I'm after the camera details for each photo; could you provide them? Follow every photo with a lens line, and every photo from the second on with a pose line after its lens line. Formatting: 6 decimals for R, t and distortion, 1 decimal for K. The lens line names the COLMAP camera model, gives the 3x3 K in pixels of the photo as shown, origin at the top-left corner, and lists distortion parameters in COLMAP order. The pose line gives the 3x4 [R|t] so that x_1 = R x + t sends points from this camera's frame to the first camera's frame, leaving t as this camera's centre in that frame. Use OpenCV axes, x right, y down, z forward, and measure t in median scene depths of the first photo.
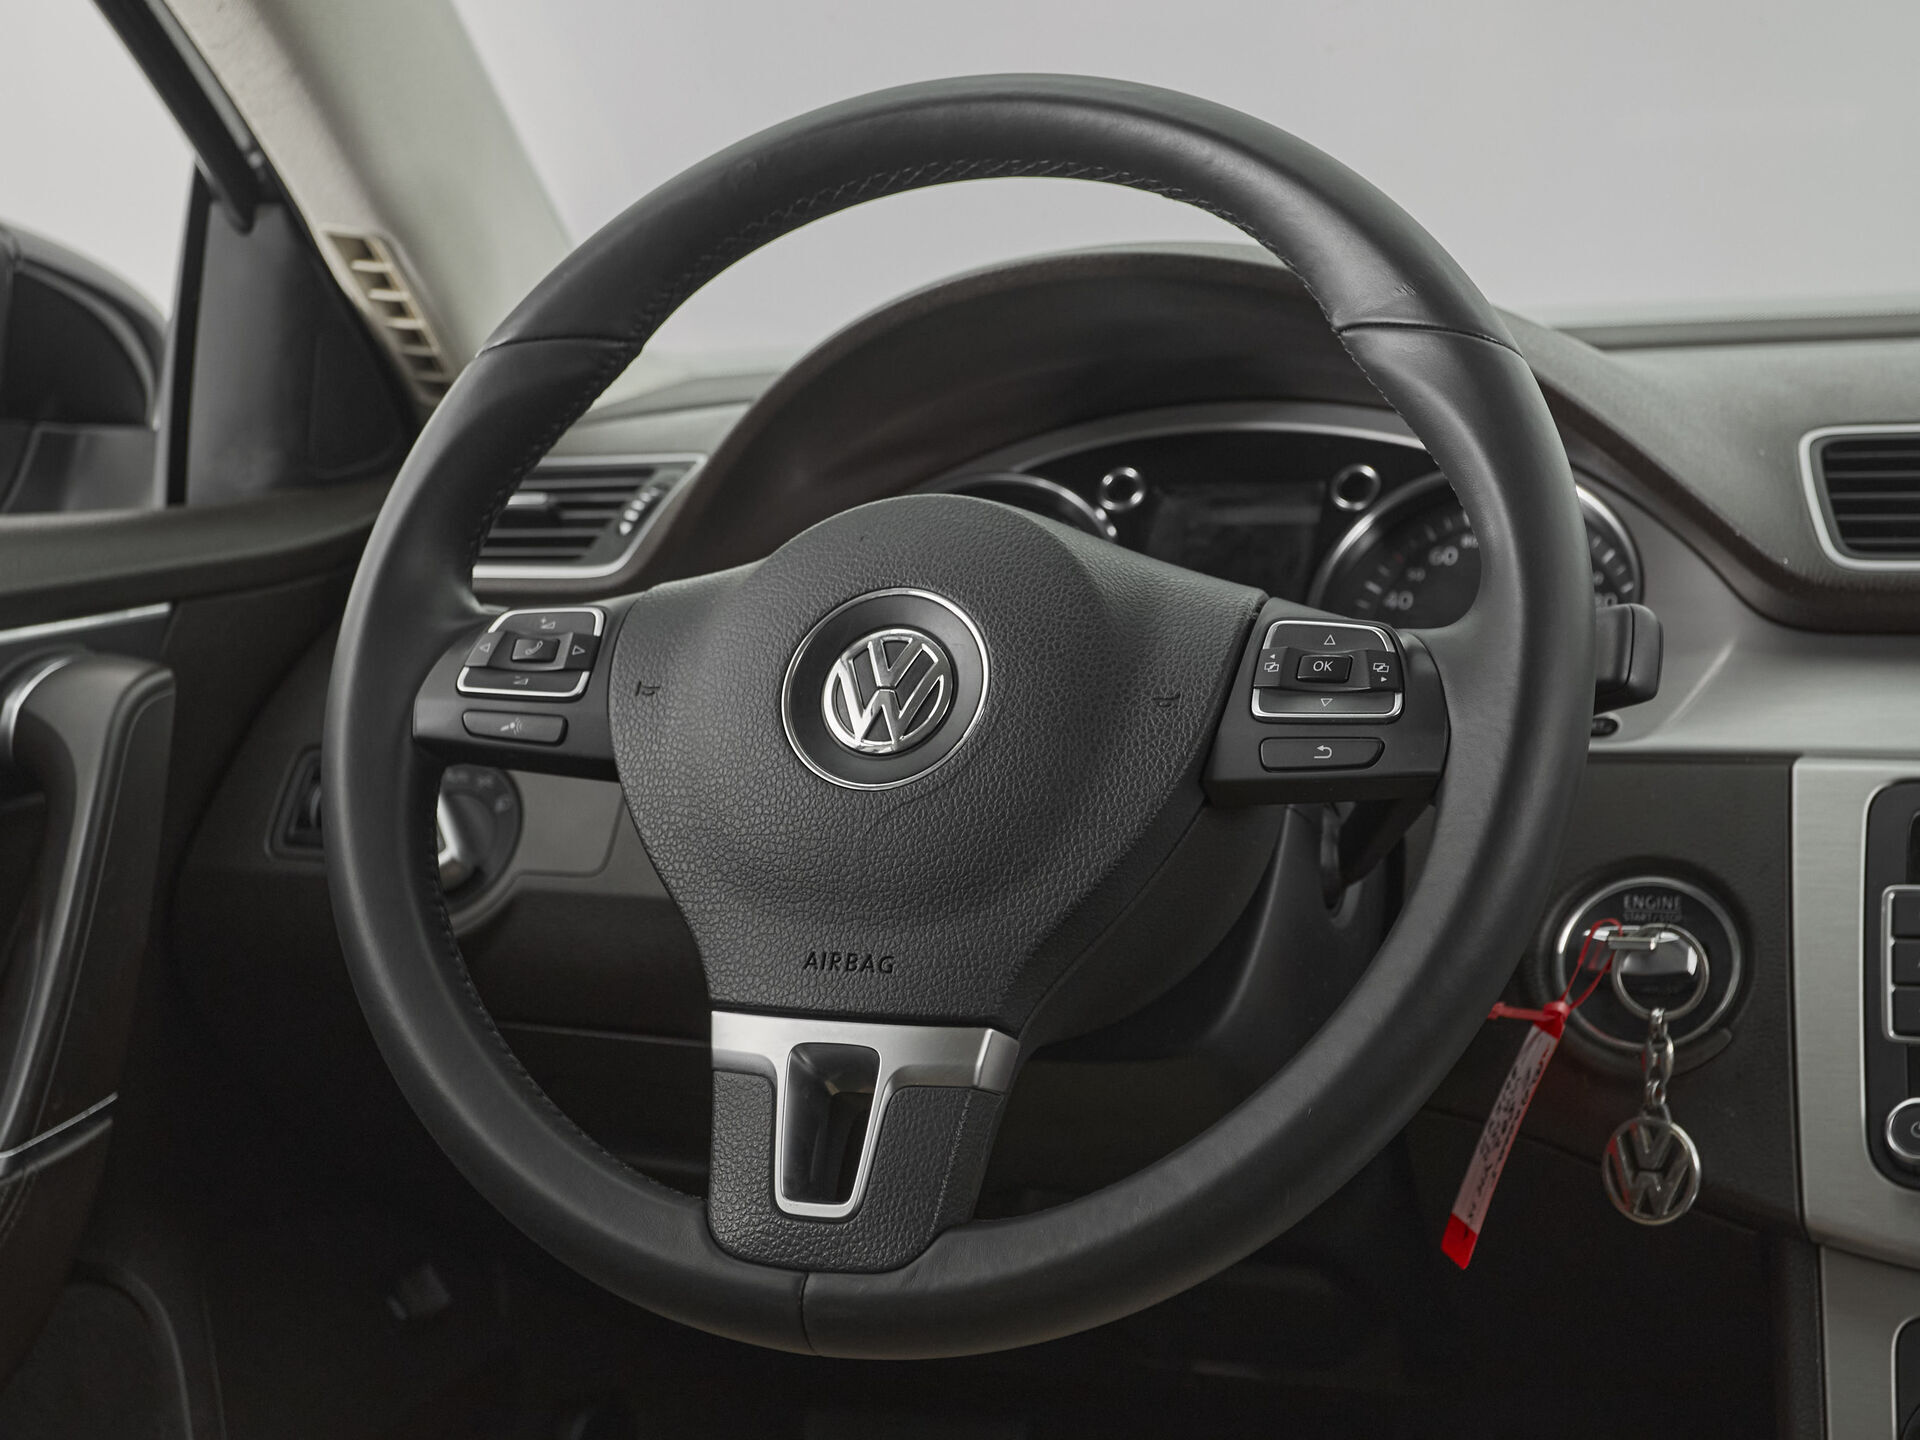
lens RADIAL K [[3304.0, 0, 939.7], [0, 3304.0, 647.9], [0, 0, 1]] dist [0.010106, 0.000000]
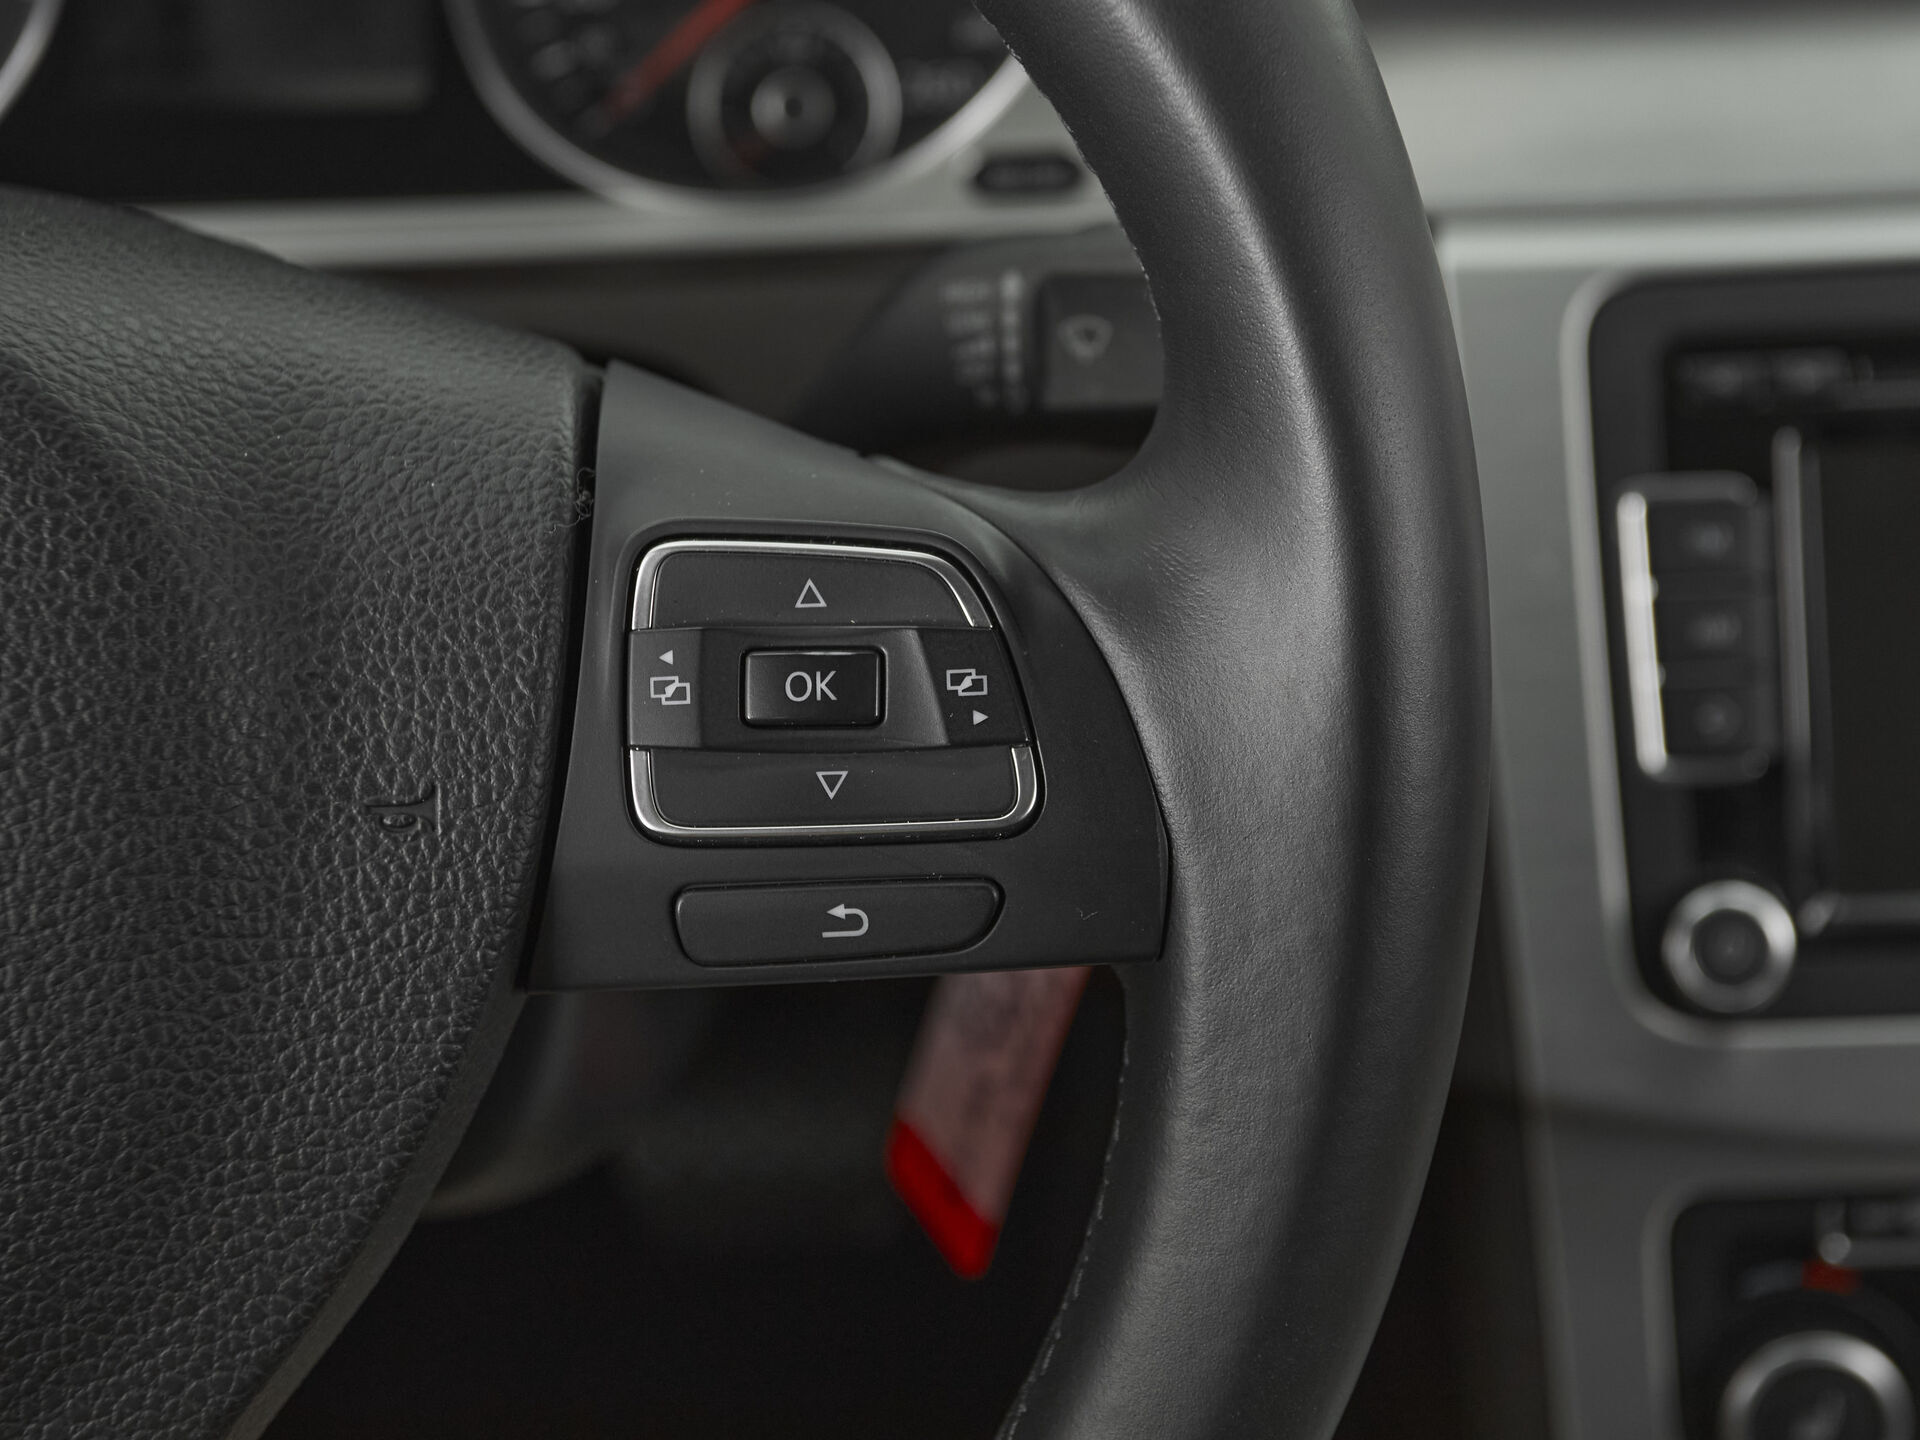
lens RADIAL K [[2890.3, 0, 977.5], [0, 2890.3, 633.6], [0, 0, 1]] dist [-0.001967, 0.000000]
pose [[0.928905, -0.198116, 0.312866, 0.027266], [0.043145, 0.897005, 0.439910, -0.125854], [-0.367796, -0.395136, 0.841780, 0.624410]]
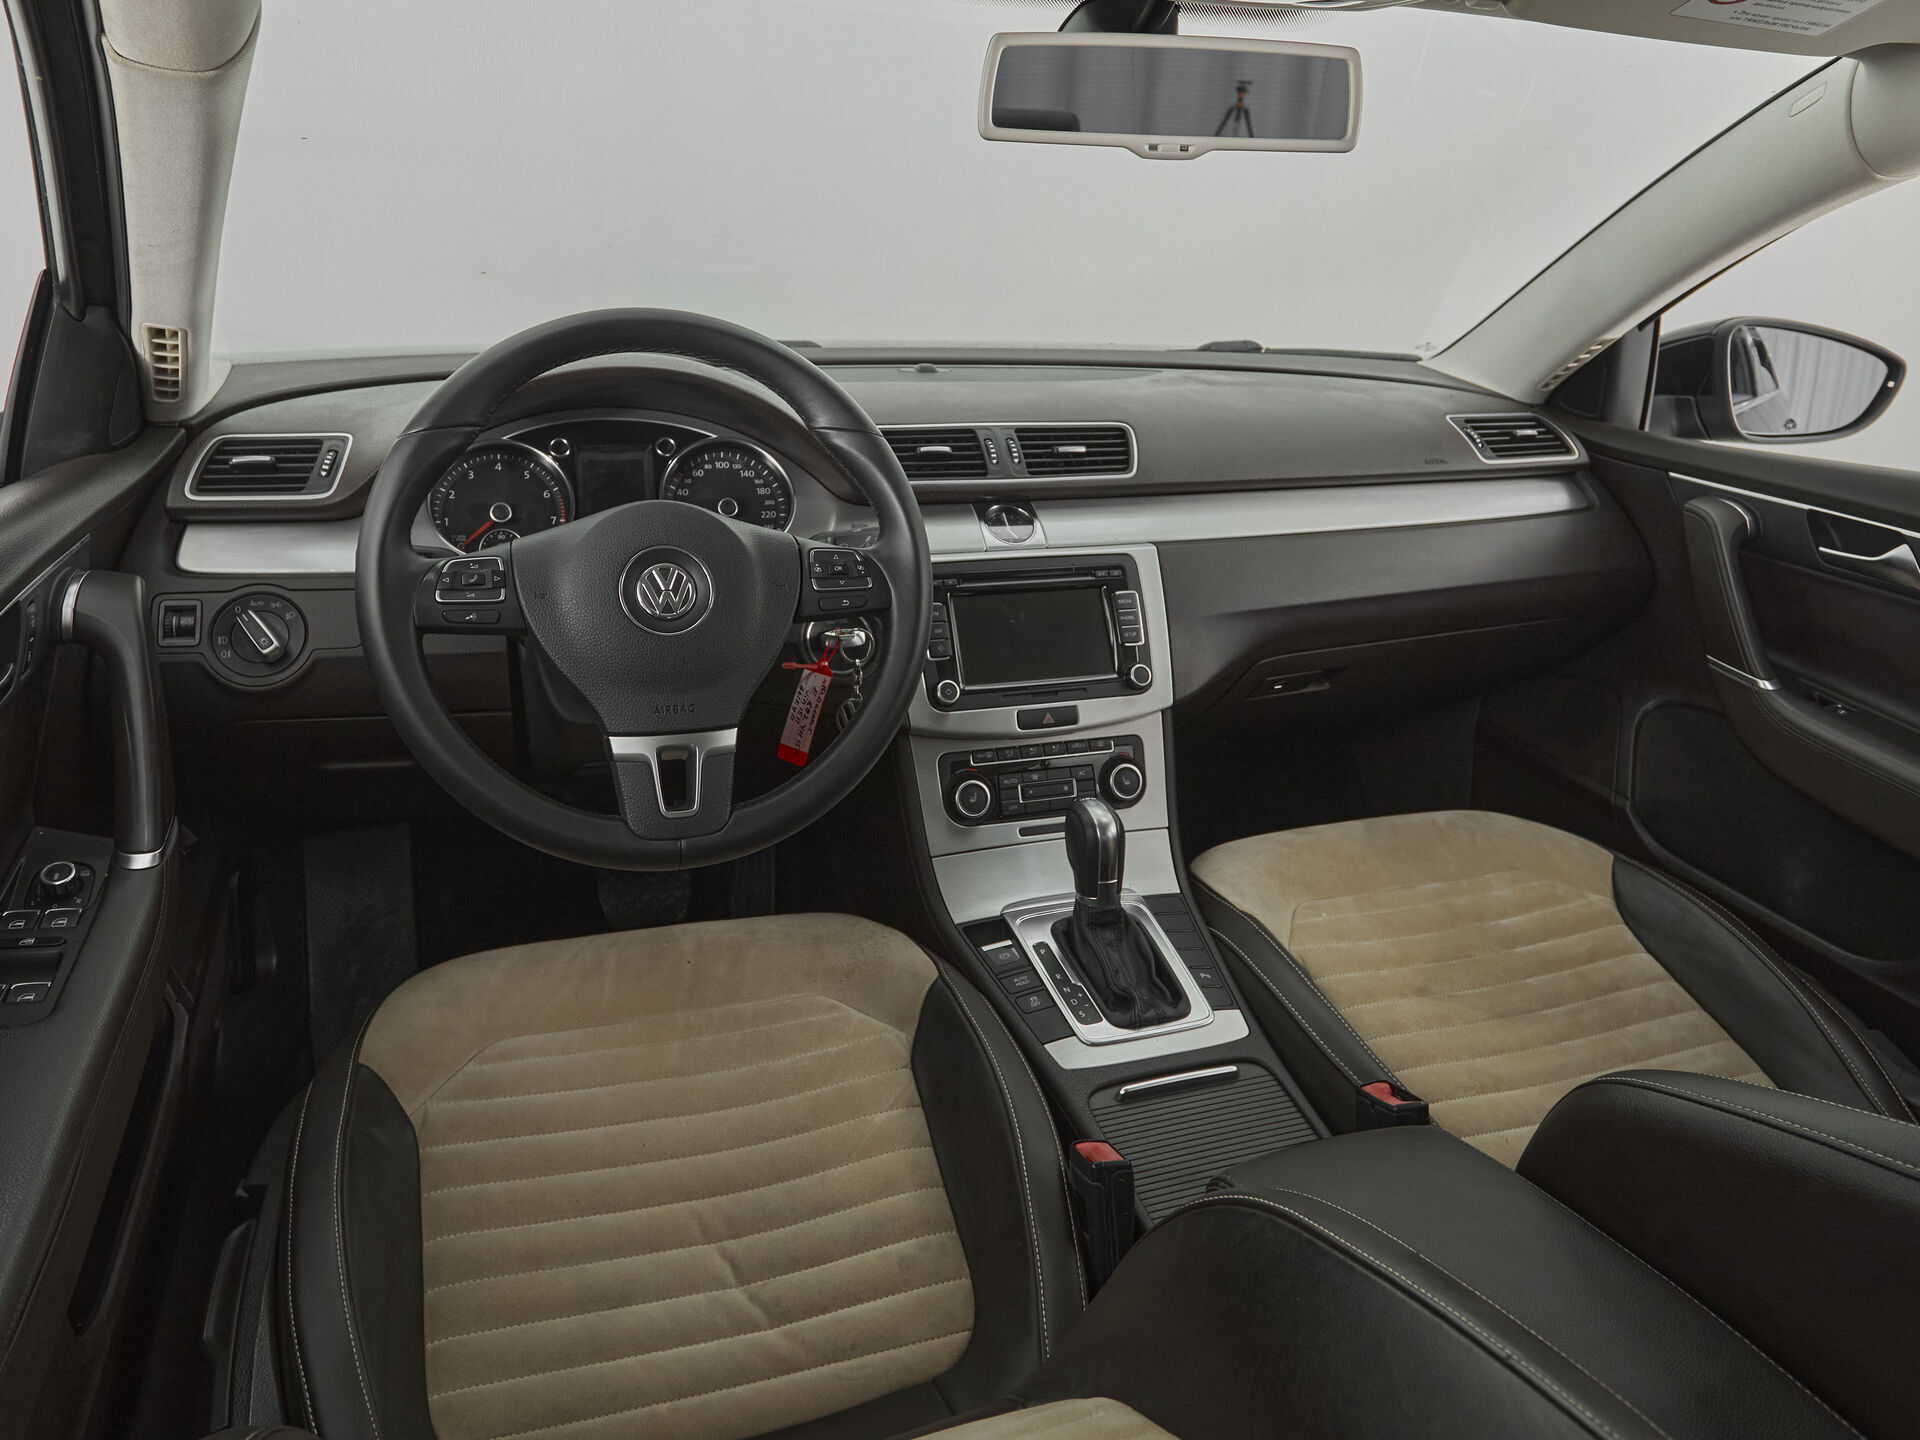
lens RADIAL K [[1358.2, 0, 913.2], [0, 1358.2, 589.9], [0, 0, 1]] dist [-0.001899, -0.002239]
pose [[0.762788, -0.113050, 0.636689, -0.449591], [-0.003107, 0.983947, 0.178431, -0.145453], [-0.646641, -0.138083, 0.750192, 0.143969]]
